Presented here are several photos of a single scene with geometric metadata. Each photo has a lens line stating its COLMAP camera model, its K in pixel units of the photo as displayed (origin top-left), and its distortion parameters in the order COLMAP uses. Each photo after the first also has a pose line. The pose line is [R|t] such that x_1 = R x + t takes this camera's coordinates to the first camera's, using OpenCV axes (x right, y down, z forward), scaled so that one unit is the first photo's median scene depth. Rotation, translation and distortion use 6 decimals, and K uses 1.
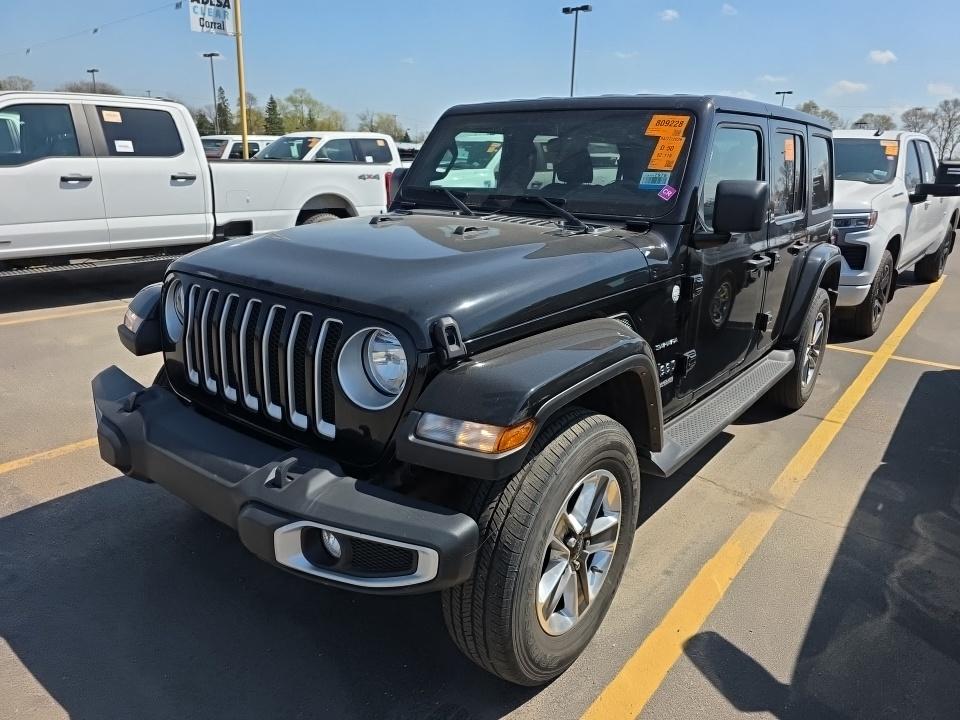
lens RADIAL K [[667.2, 0, 480.0], [0, 667.2, 360.0], [0, 0, 1]] dist [0.040177, -0.046238]
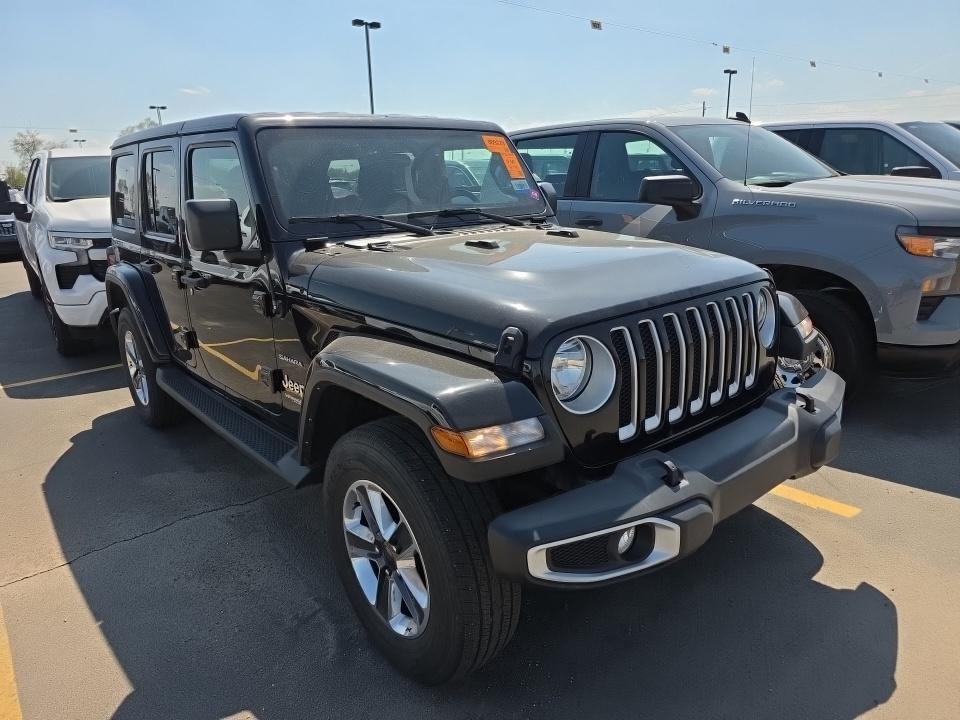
lens RADIAL K [[667.2, 0, 480.0], [0, 667.2, 360.0], [0, 0, 1]] dist [0.040177, -0.046238]
pose [[0.191630, -0.293021, 0.936705, -1.061591], [0.314188, 0.922484, 0.224297, -0.267231], [-0.929819, 0.251319, 0.268839, 0.787228]]
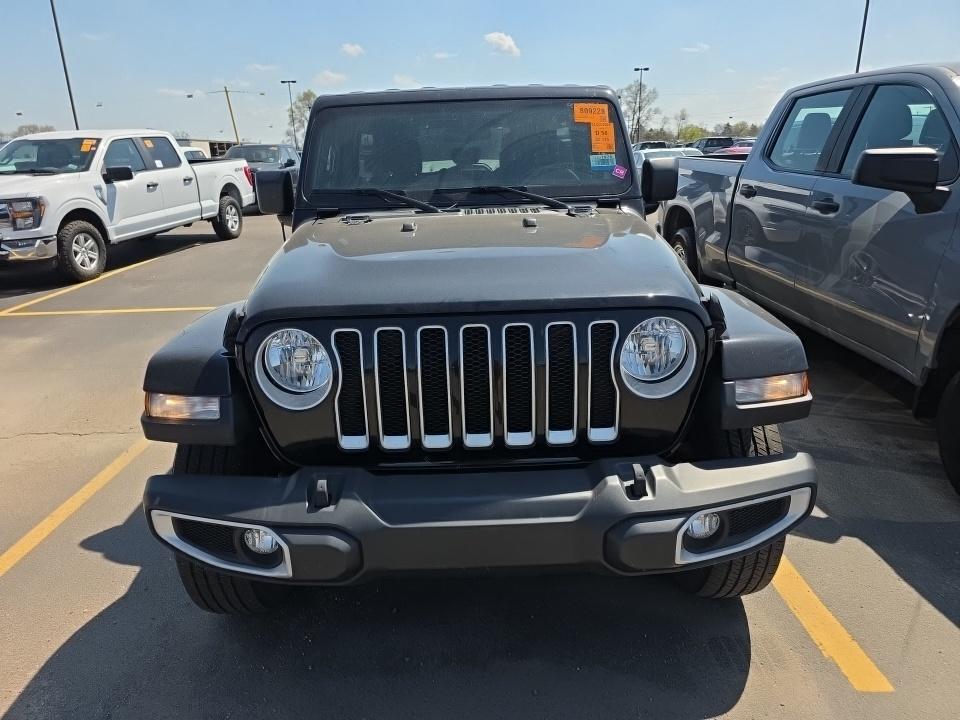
lens RADIAL K [[667.2, 0, 480.0], [0, 667.2, 360.0], [0, 0, 1]] dist [0.040177, -0.046238]
pose [[0.776916, -0.237311, 0.583167, -0.642524], [0.228534, 0.969366, 0.090007, -0.091743], [-0.586663, 0.063345, 0.807350, 0.223730]]
